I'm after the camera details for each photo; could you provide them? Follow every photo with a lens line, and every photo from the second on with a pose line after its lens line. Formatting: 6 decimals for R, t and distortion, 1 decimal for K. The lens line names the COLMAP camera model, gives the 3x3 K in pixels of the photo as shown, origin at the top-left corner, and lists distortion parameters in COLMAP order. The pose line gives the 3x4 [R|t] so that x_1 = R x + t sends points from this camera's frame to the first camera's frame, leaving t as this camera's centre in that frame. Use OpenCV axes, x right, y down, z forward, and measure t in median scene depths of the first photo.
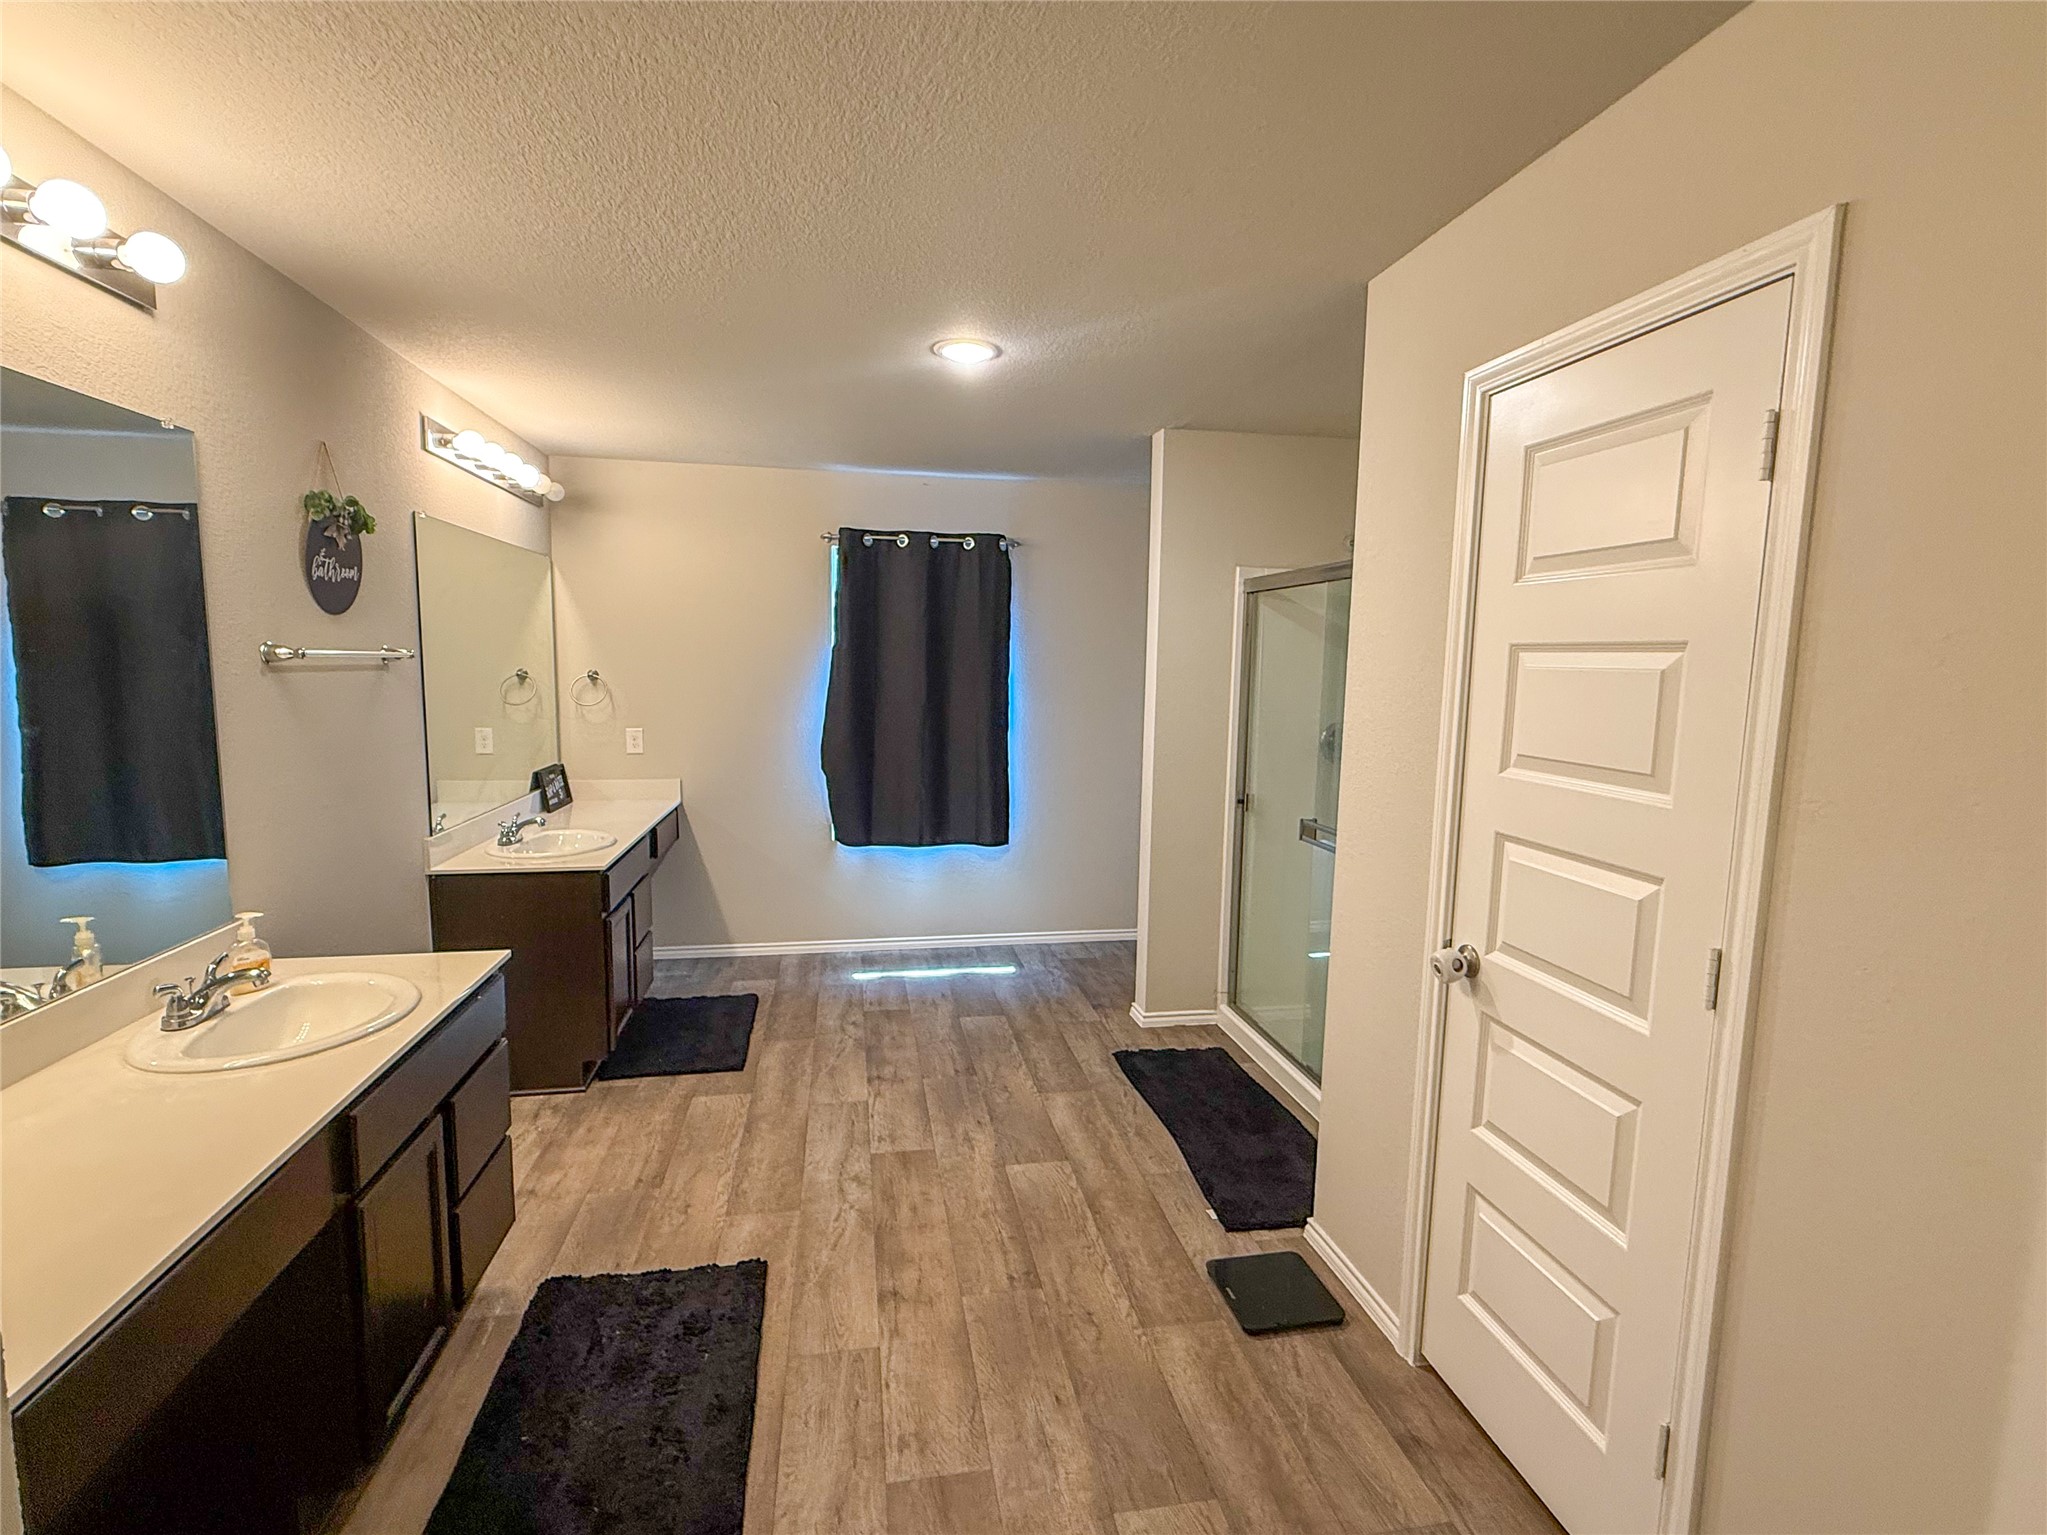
lens RADIAL K [[969.5, 0, 1022.1], [0, 969.5, 773.9], [0, 0, 1]] dist [-0.001914, 0.000945]
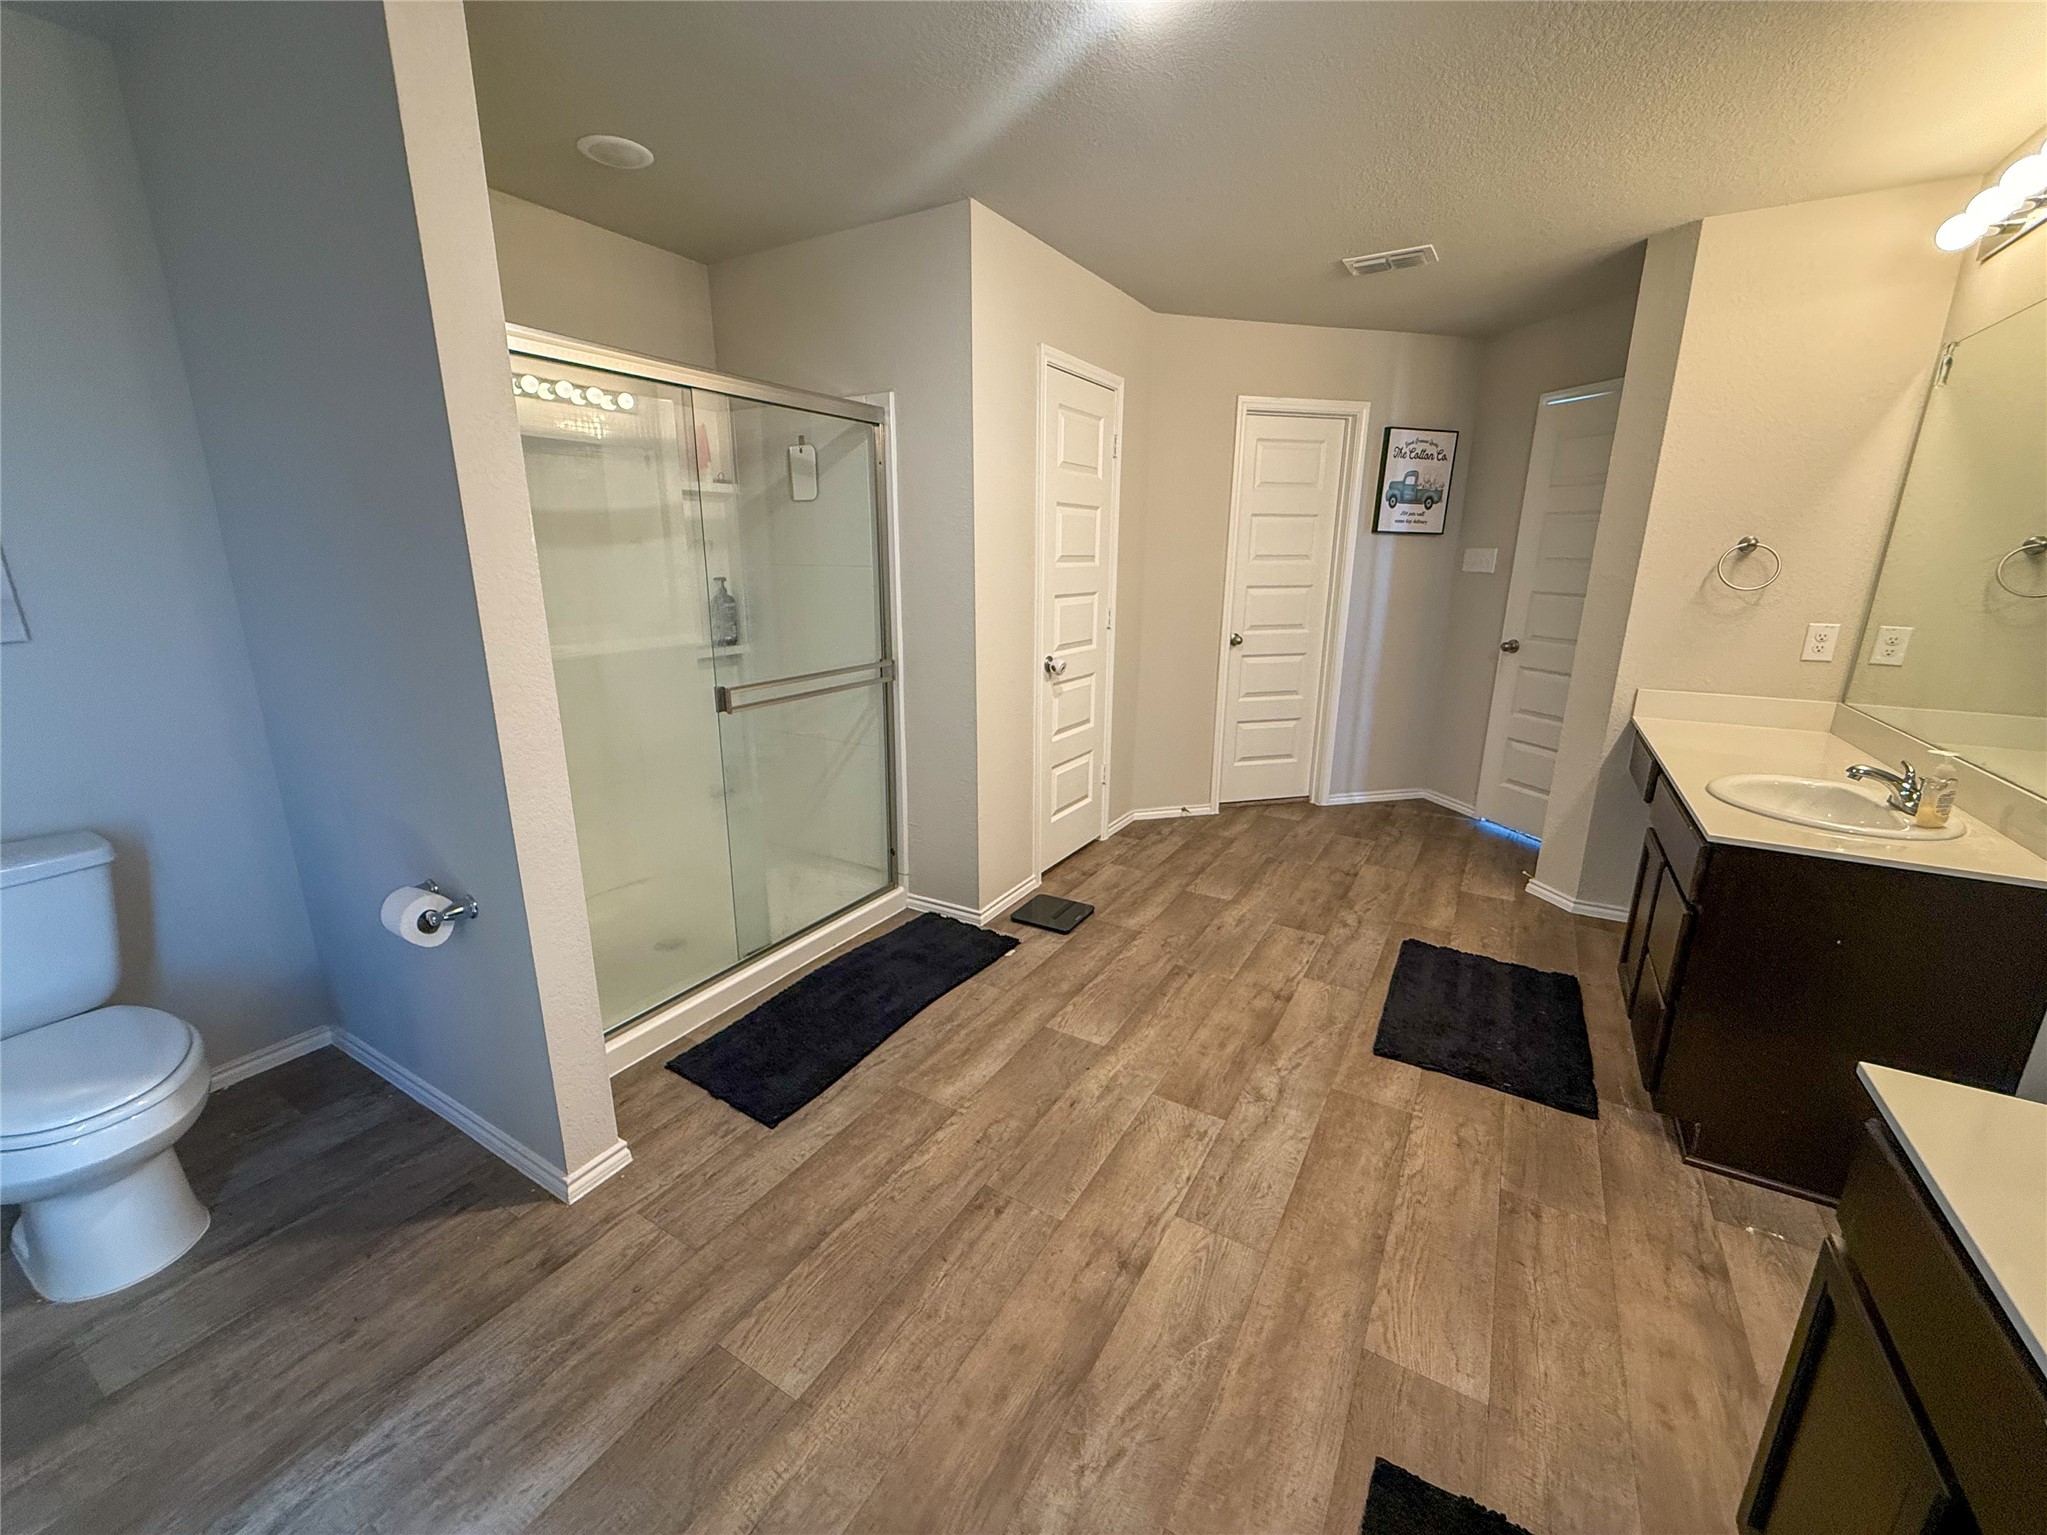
lens RADIAL K [[825.8, 0, 1023.5], [0, 825.8, 767.5], [0, 0, 1]] dist [0.001791, 0.000241]
pose [[-0.756098, -0.185449, 0.627634, -0.437405], [0.060563, 0.935071, 0.349247, -0.146928], [-0.651650, 0.302076, -0.695774, 1.614052]]
